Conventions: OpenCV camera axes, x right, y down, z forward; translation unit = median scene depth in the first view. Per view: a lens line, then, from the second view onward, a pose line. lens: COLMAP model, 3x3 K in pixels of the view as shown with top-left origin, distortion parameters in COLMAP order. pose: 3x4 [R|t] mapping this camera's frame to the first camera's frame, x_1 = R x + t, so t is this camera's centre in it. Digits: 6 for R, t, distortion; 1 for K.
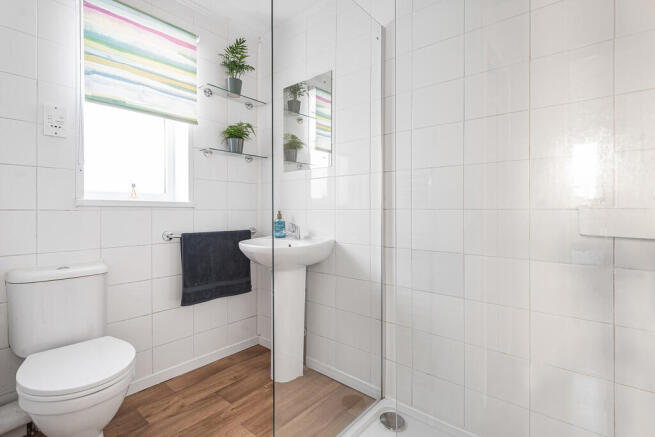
lens RADIAL K [[298.9, 0, 325.9], [0, 298.9, 214.6], [0, 0, 1]] dist [0.003178, 0.000593]
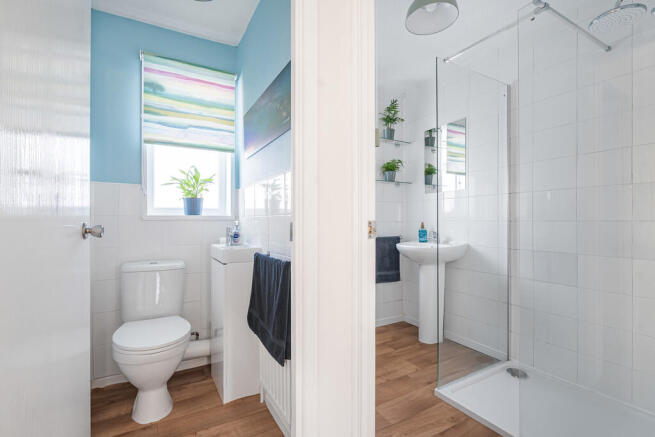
lens RADIAL K [[298.9, 0, 338.4], [0, 298.9, 225.1], [0, 0, 1]] dist [0.003178, 0.000593]
pose [[0.948812, 0.000353, -0.315840, -0.092654], [-0.001004, 0.999998, -0.001898, 0.003277], [0.315838, 0.002118, 0.948811, -0.434167]]
